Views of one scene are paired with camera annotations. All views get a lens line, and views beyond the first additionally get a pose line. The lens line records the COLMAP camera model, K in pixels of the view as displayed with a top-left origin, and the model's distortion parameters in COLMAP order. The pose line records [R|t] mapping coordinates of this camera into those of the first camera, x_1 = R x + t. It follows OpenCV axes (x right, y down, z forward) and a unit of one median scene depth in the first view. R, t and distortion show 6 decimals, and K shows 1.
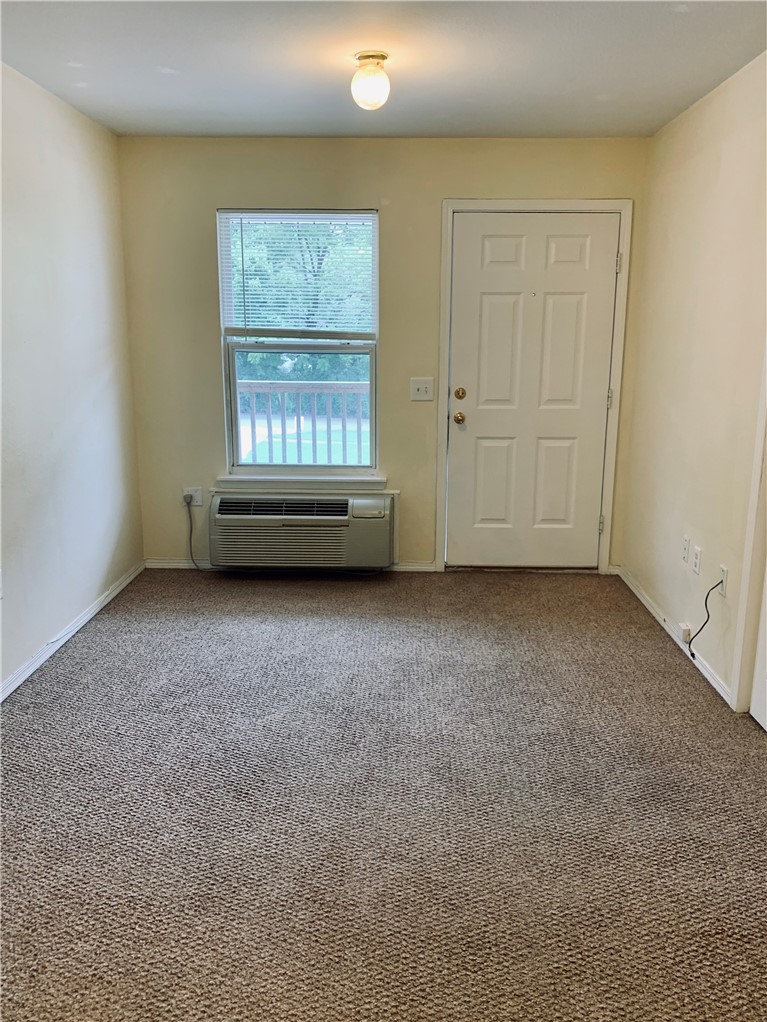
lens RADIAL K [[833.8, 0, 383.5], [0, 833.8, 511.0], [0, 0, 1]] dist [0.089281, -0.128193]
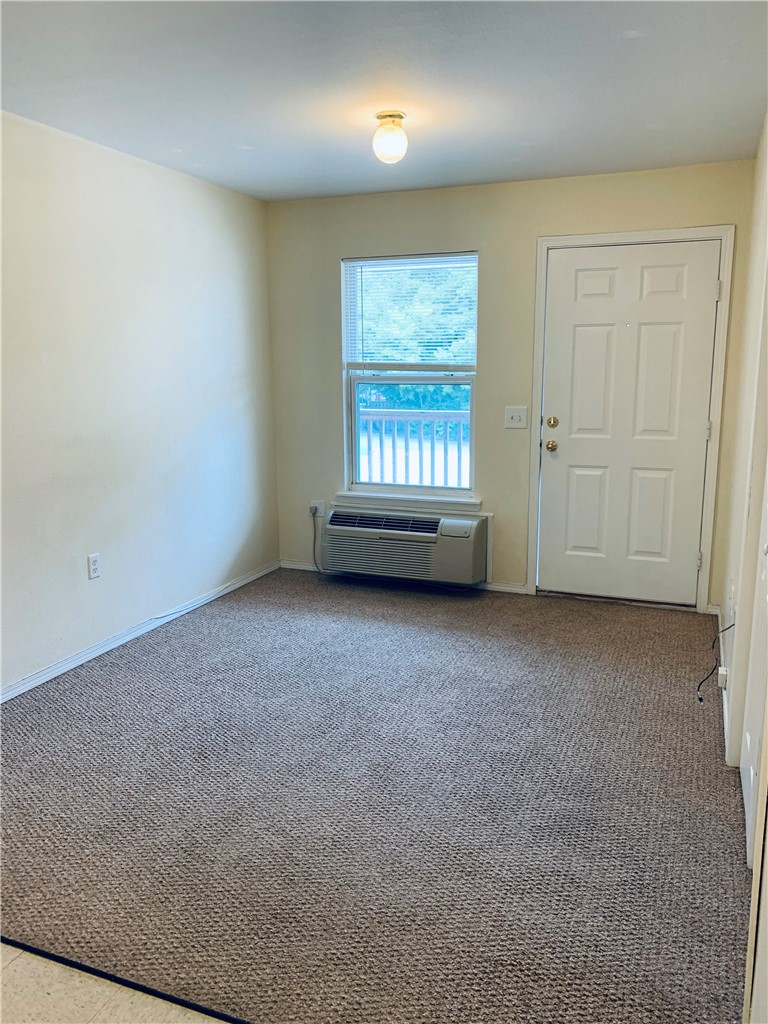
lens RADIAL K [[779.6, 0, 384.0], [0, 779.6, 512.0], [0, 0, 1]] dist [0.079182, -0.111685]
pose [[0.936337, 0.056875, -0.346465, 0.237637], [-0.066975, 0.997606, -0.017235, -0.000041], [0.344655, 0.039342, 0.937905, 0.029287]]
